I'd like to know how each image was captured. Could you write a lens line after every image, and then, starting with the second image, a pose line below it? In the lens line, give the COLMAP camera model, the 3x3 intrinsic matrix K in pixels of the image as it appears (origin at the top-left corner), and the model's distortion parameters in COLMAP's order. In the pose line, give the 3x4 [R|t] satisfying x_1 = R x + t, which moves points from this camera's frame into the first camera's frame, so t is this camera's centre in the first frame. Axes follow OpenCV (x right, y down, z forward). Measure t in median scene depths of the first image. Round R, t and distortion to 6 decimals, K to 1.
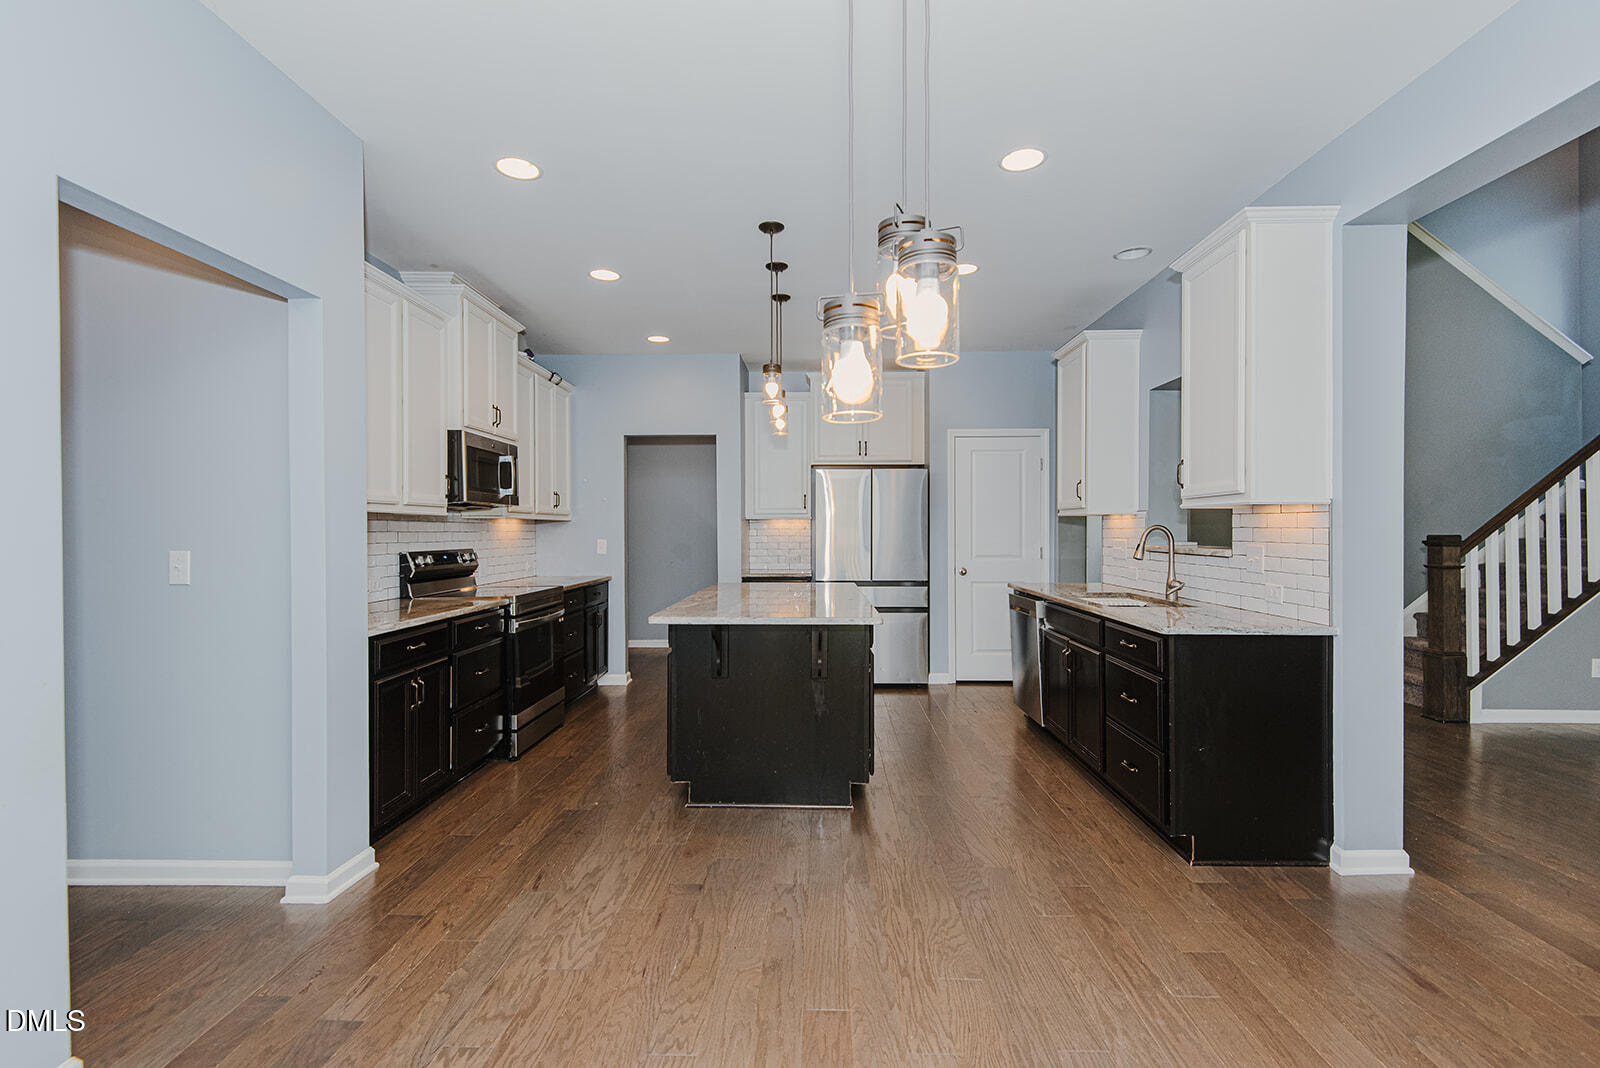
lens RADIAL K [[732.5, 0, 807.2], [0, 732.5, 525.3], [0, 0, 1]] dist [0.022153, -0.010175]
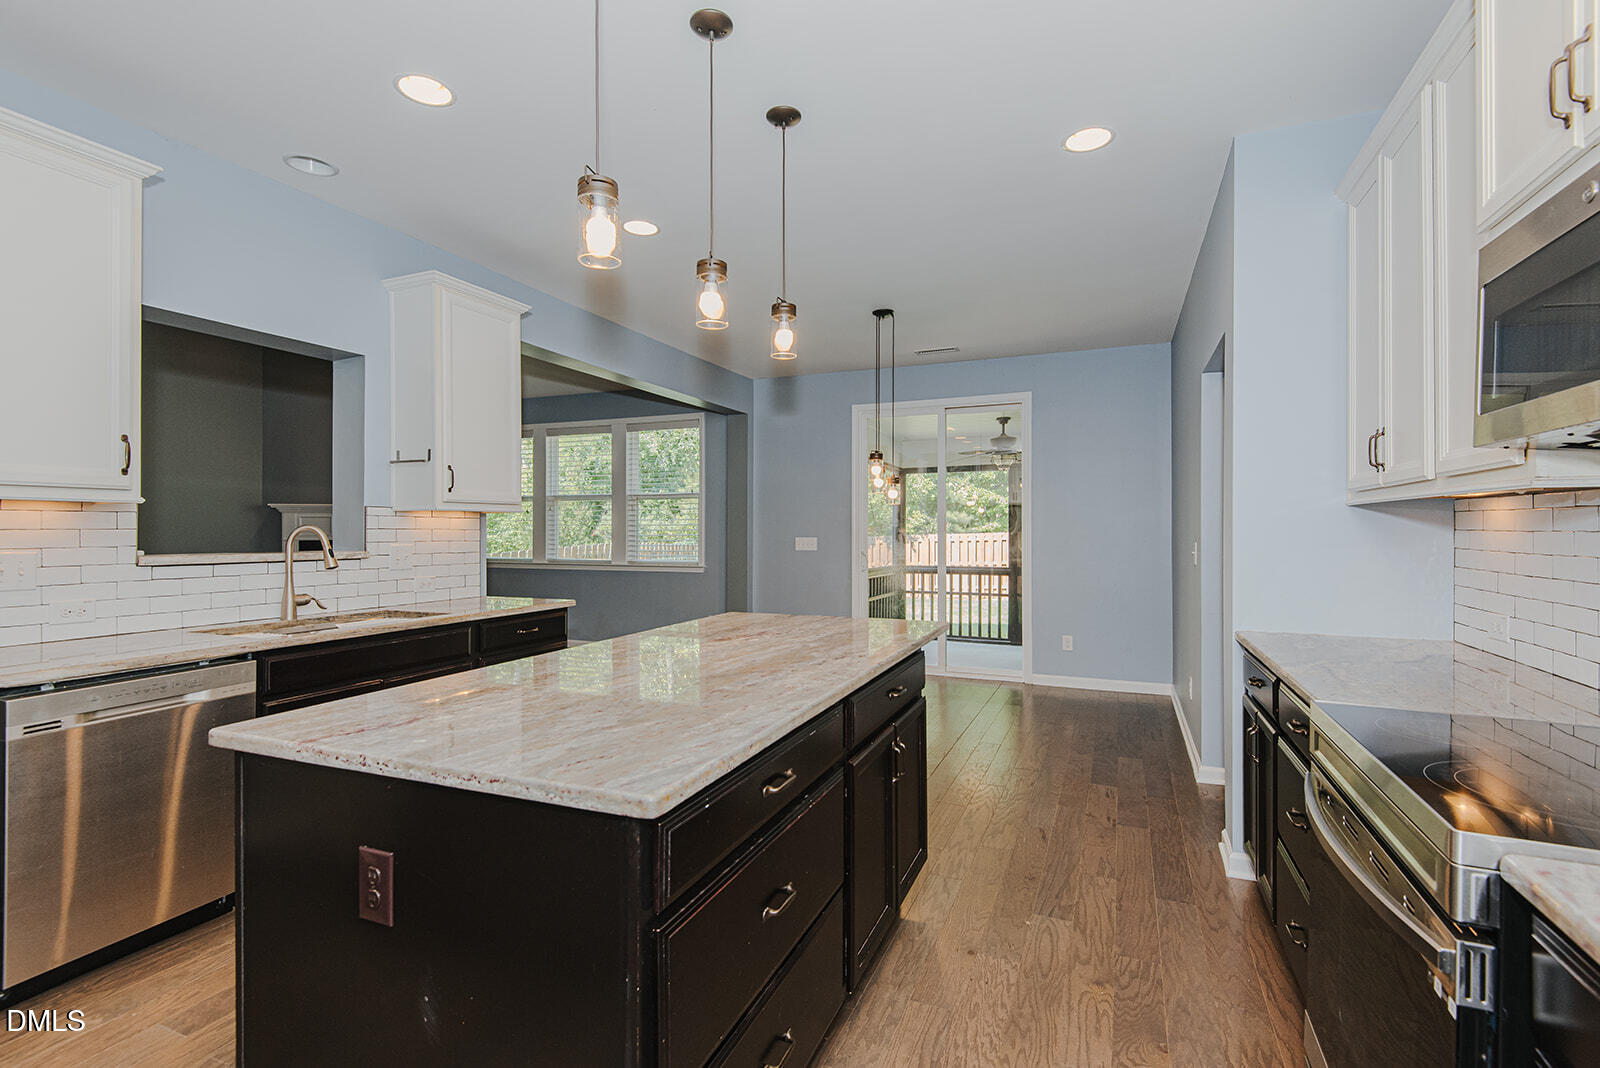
lens RADIAL K [[732.5, 0, 804.6], [0, 732.5, 527.6], [0, 0, 1]] dist [0.022153, -0.010175]
pose [[-0.928832, 0.003085, 0.370487, -0.341712], [0.001745, 0.999991, -0.003951, 0.006788], [-0.370496, -0.003024, -0.928829, 1.686583]]
